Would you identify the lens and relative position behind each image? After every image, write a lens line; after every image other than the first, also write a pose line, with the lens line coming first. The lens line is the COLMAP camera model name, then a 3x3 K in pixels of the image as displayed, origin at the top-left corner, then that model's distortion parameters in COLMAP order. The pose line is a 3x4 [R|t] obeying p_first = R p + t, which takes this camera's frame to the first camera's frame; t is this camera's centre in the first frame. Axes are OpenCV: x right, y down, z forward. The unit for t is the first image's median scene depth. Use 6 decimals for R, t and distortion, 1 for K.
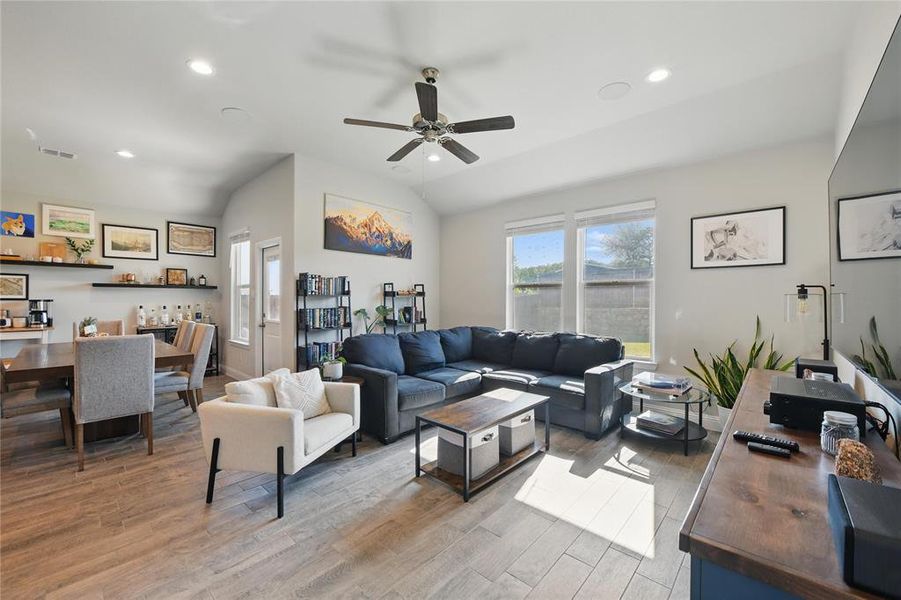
lens RADIAL K [[359.2, 0, 455.8], [0, 359.2, 301.1], [0, 0, 1]] dist [-0.007175, -0.001050]
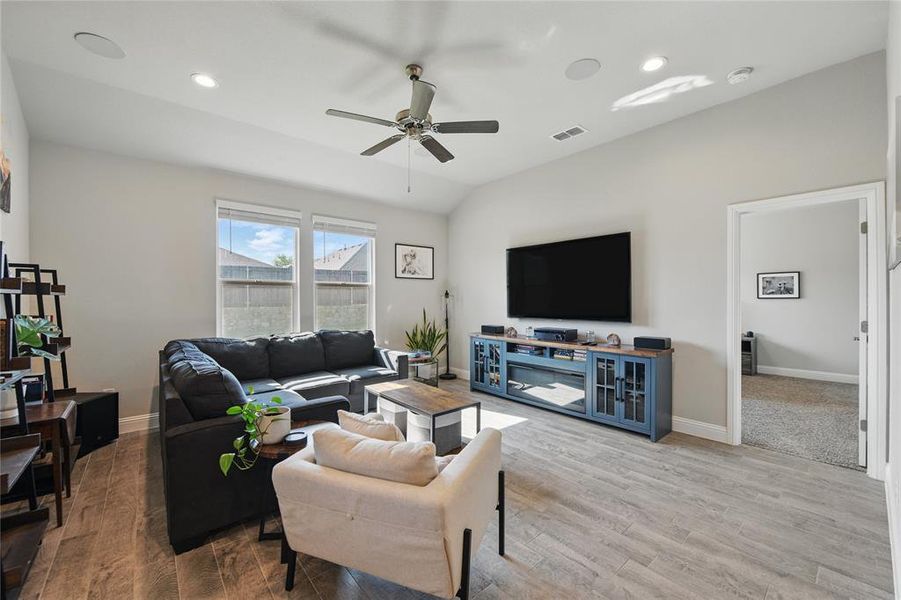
lens RADIAL K [[359.2, 0, 453.8], [0, 359.2, 299.1], [0, 0, 1]] dist [-0.007175, -0.001050]
pose [[0.121745, -0.003907, 0.992554, -0.607144], [0.009232, 0.999953, 0.002804, -0.002832], [-0.992518, 0.008822, 0.121775, 0.452090]]
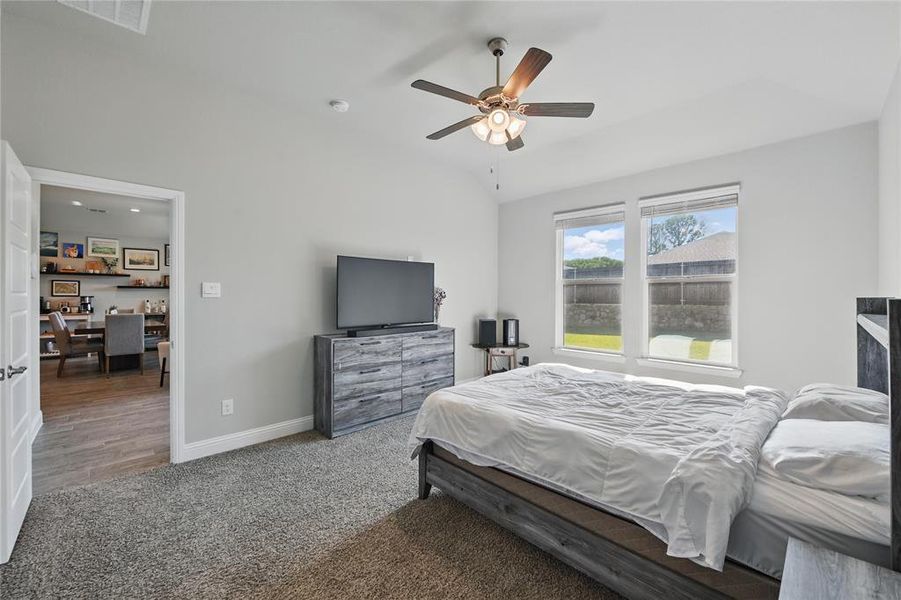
lens RADIAL K [[359.2, 0, 451.6], [0, 359.2, 296.7], [0, 0, 1]] dist [-0.007175, -0.001050]
pose [[0.998480, -0.000469, -0.055117, 0.596757], [0.000224, 0.999990, -0.004461, 0.006020], [0.055118, 0.004442, 0.998470, -0.542919]]
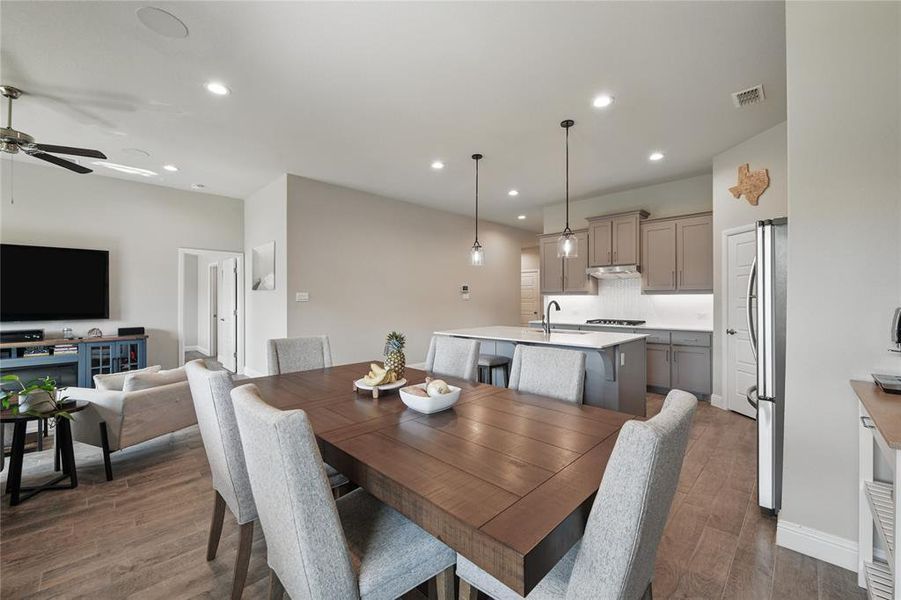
lens RADIAL K [[359.2, 0, 456.4], [0, 359.2, 301.1], [0, 0, 1]] dist [-0.007175, -0.001050]
pose [[-0.999296, -0.001574, 0.037488, -0.839727], [-0.001161, 0.999939, 0.011017, -0.009513], [-0.037503, 0.010965, -0.999236, 1.169774]]
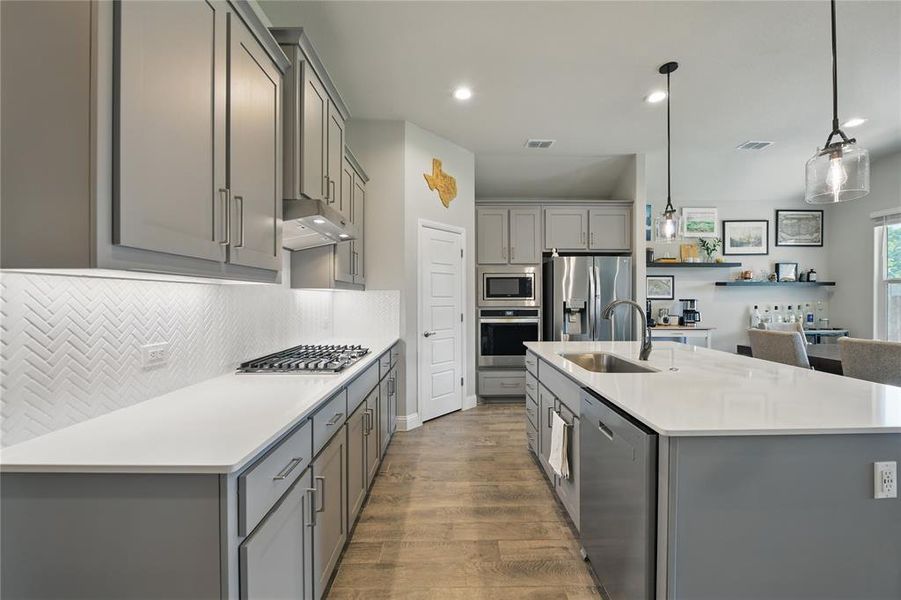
lens RADIAL K [[359.2, 0, 454.6], [0, 359.2, 300.9], [0, 0, 1]] dist [-0.007175, -0.001050]
pose [[0.680705, 0.001016, -0.732557, -0.857096], [-0.000457, 0.999999, 0.000962, 0.000017], [0.732557, -0.000320, 0.680705, -0.213304]]
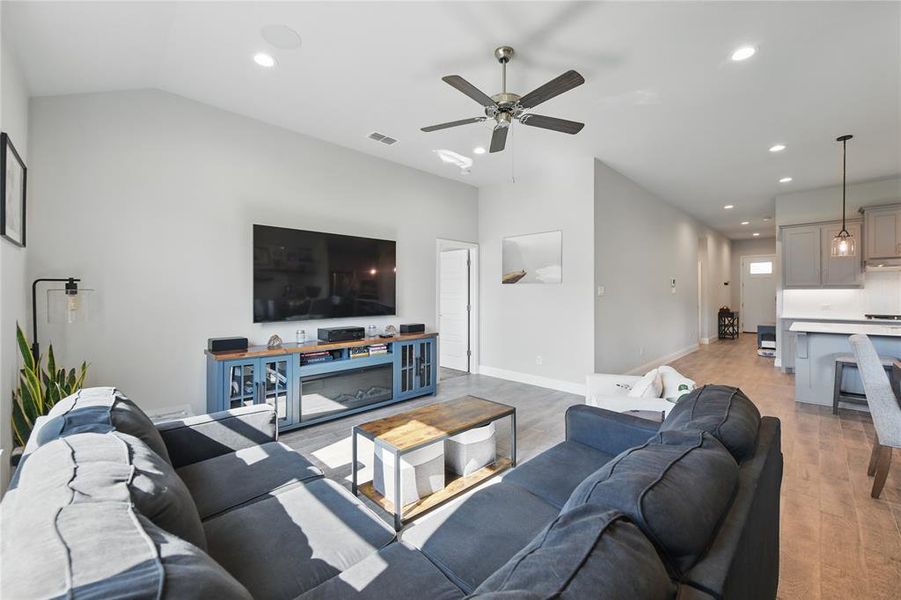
lens RADIAL K [[359.2, 0, 452.4], [0, 359.2, 298.2], [0, 0, 1]] dist [-0.007175, -0.001050]
pose [[-0.998797, -0.000691, 0.049039, 0.013179], [0.000209, 0.999832, 0.018351, -0.008431], [-0.049043, 0.018340, -0.998628, 1.124776]]
